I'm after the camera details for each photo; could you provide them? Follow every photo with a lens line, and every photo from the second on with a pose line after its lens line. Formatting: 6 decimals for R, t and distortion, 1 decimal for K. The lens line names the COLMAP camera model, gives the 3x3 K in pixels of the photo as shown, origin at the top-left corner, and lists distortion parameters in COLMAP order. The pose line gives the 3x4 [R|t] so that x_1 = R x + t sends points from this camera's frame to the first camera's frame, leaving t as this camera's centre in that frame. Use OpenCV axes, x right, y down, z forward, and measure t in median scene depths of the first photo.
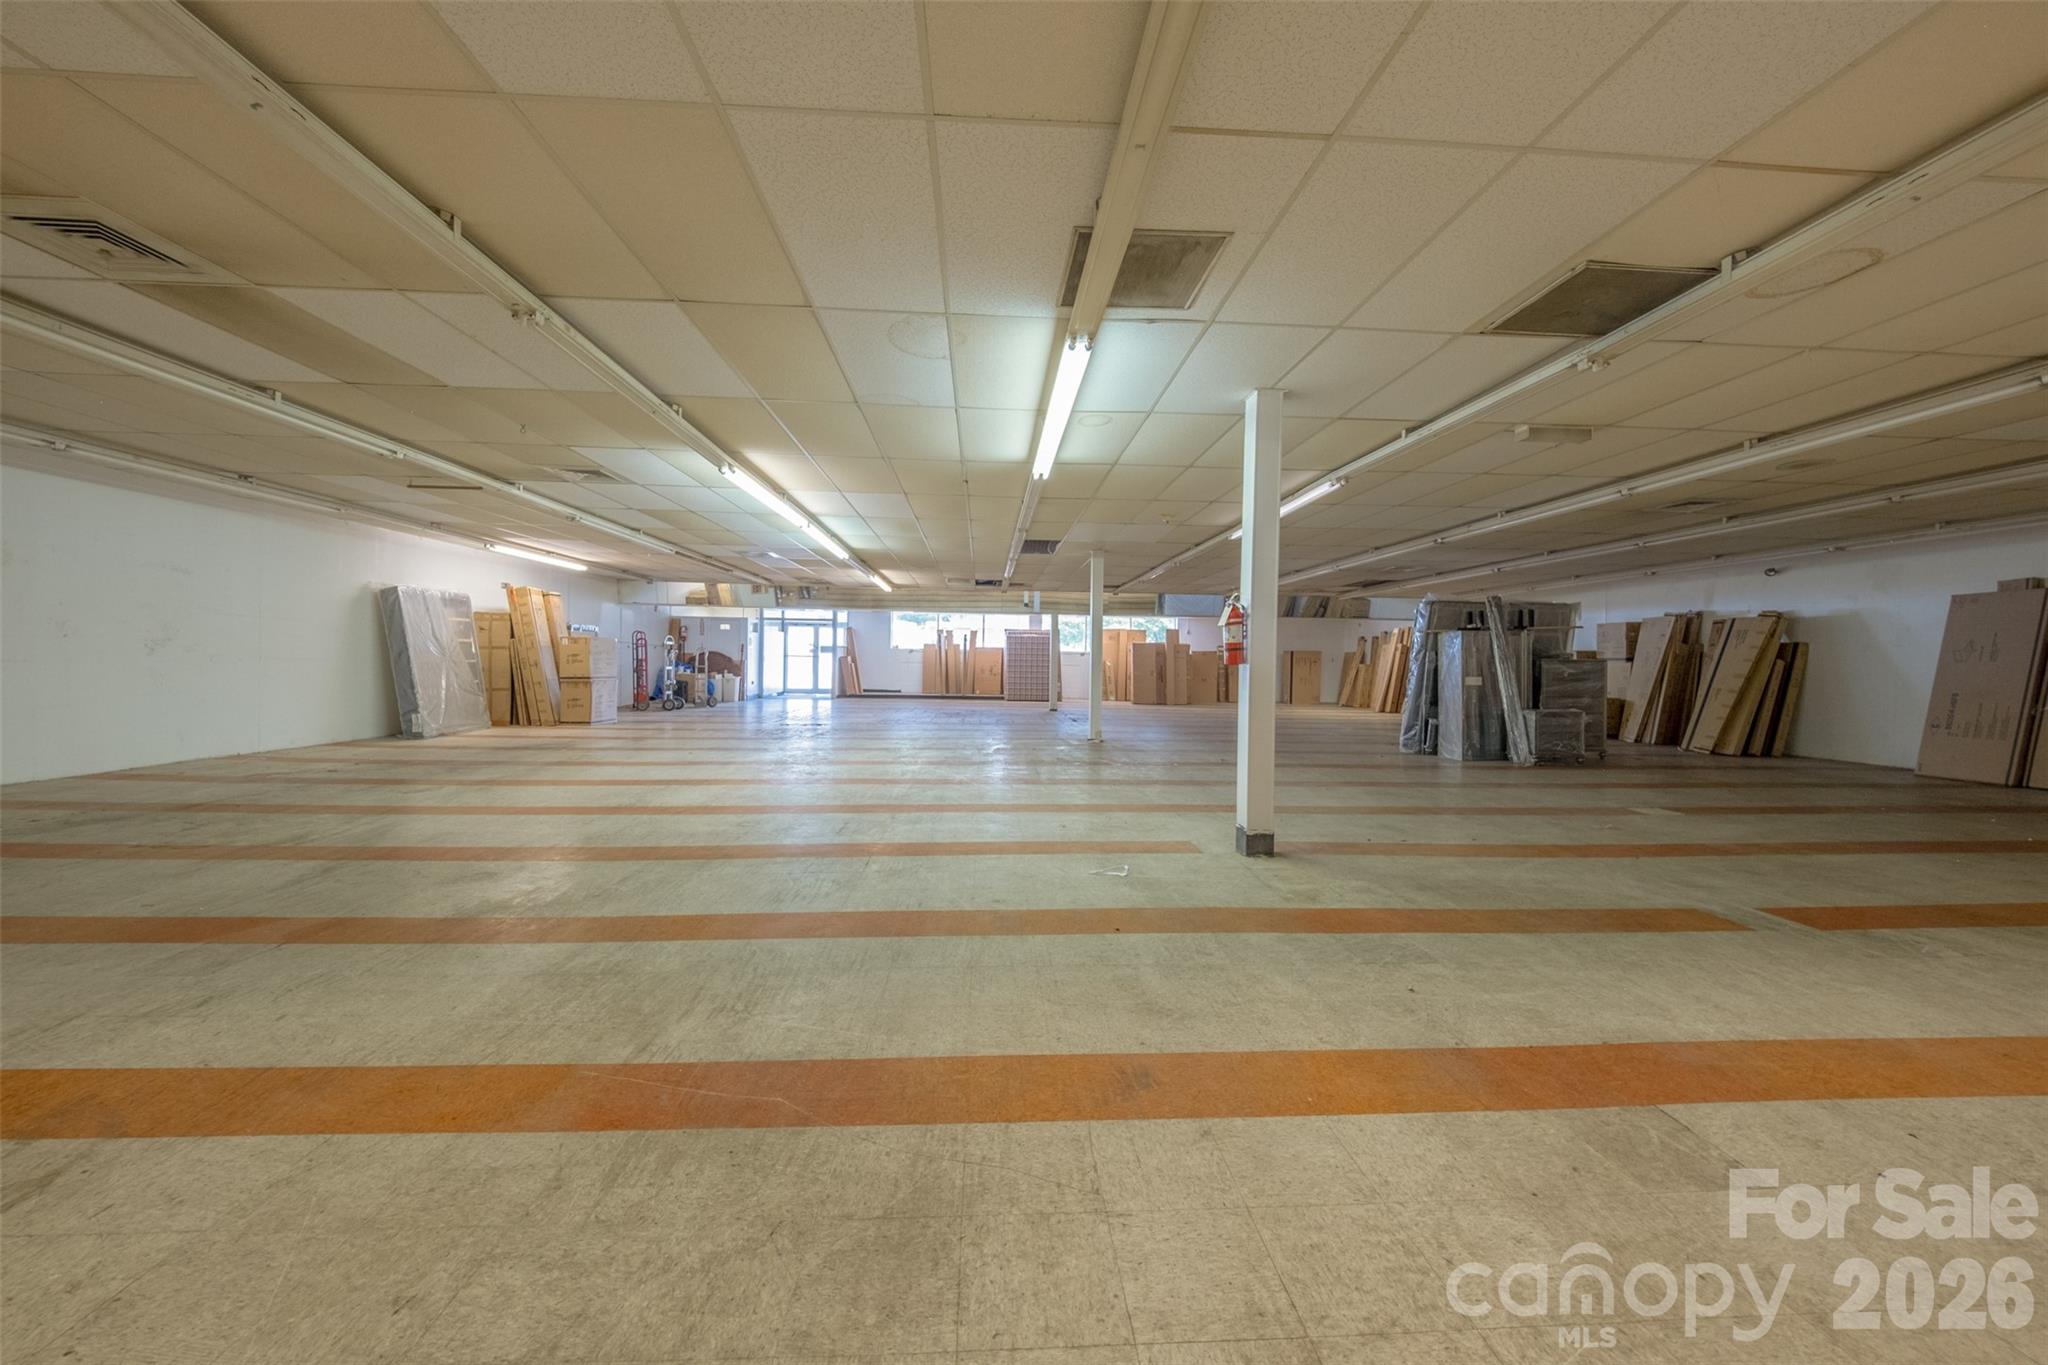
lens RADIAL K [[738.8, 0, 1024.1], [0, 738.8, 661.7], [0, 0, 1]] dist [0.002868, -0.003896]
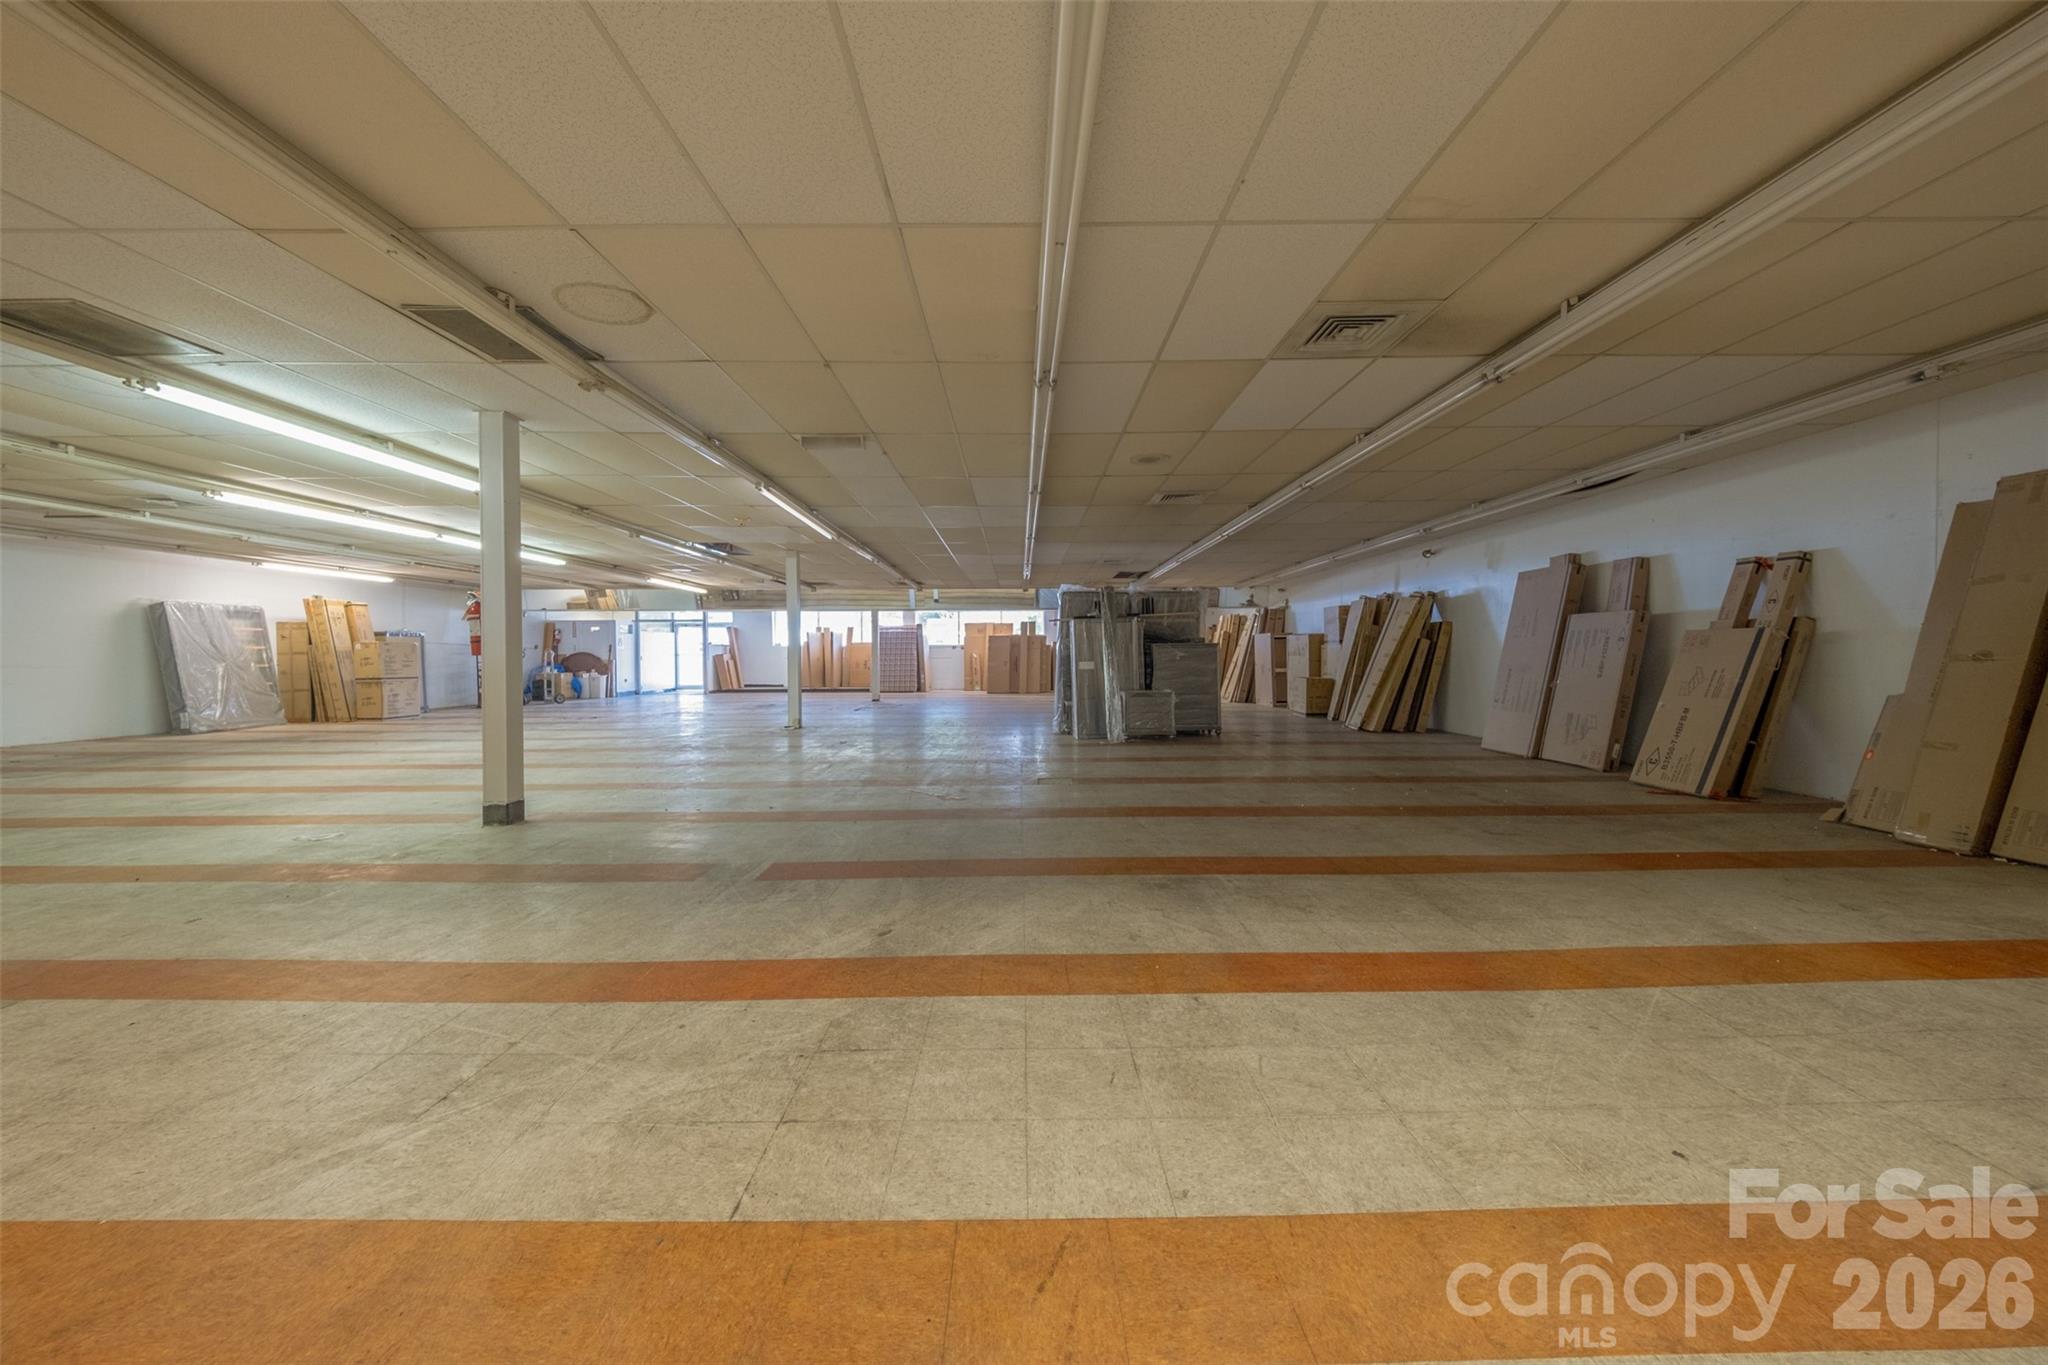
lens RADIAL K [[702.8, 0, 1028.0], [0, 702.8, 680.3], [0, 0, 1]] dist [0.000496, -0.003189]
pose [[0.999059, -0.019276, -0.038852, 0.521557], [0.020668, 0.999147, 0.035744, 0.008088], [0.038130, -0.036514, 0.998605, -0.021293]]
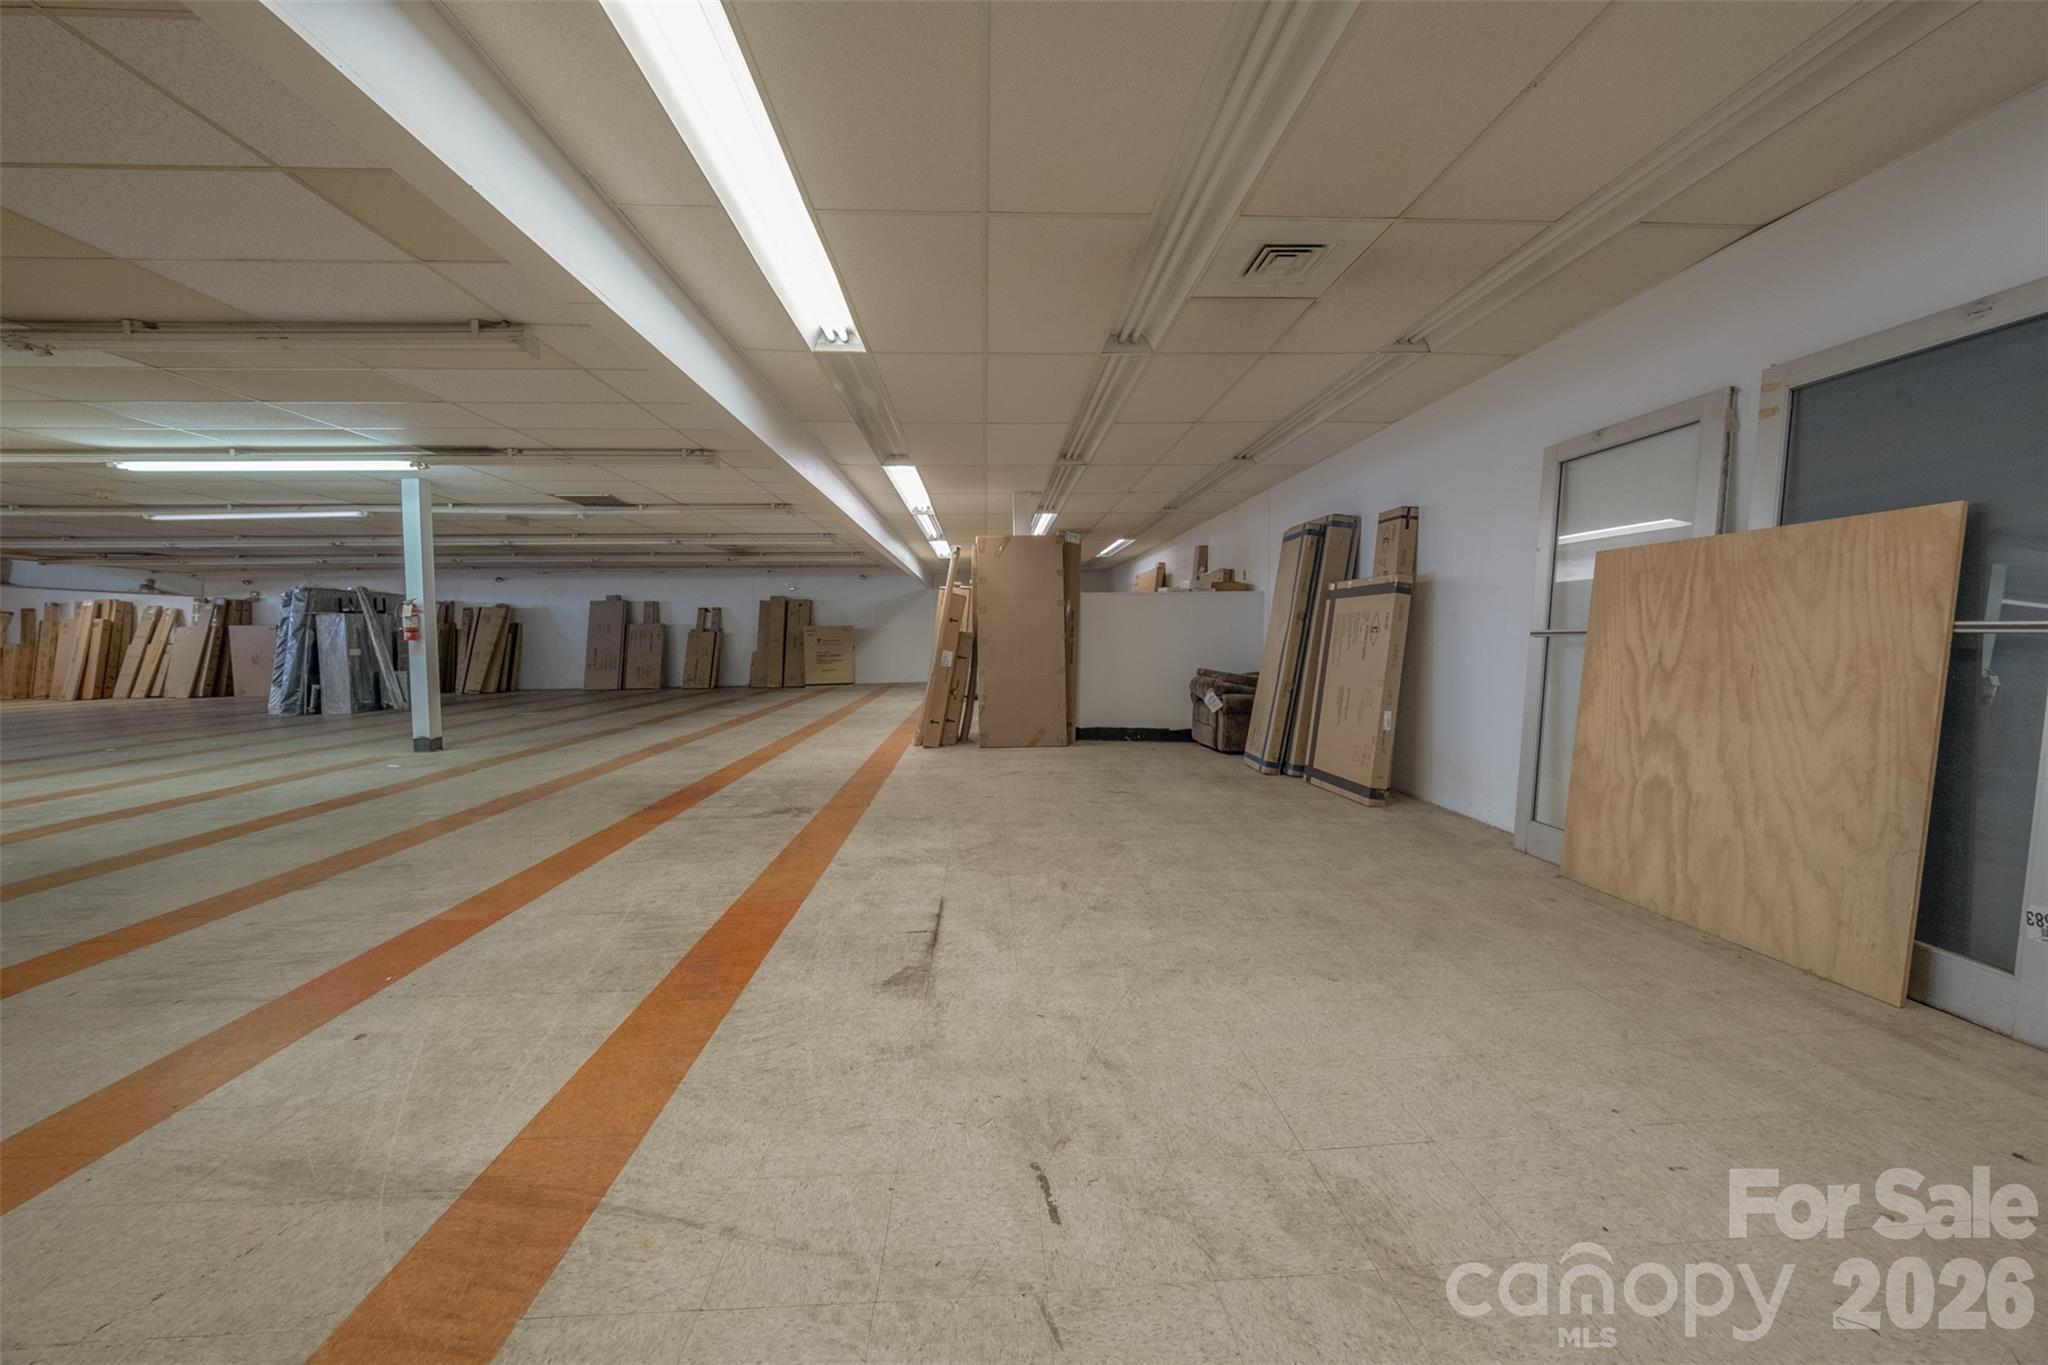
lens RADIAL K [[702.8, 0, 985.8], [0, 702.8, 674.0], [0, 0, 1]] dist [0.000496, -0.003189]
pose [[0.037846, -0.067658, 0.996991, -0.524810], [0.010211, 0.997679, 0.067317, -0.007252], [-0.999231, 0.007633, 0.038449, -0.156272]]
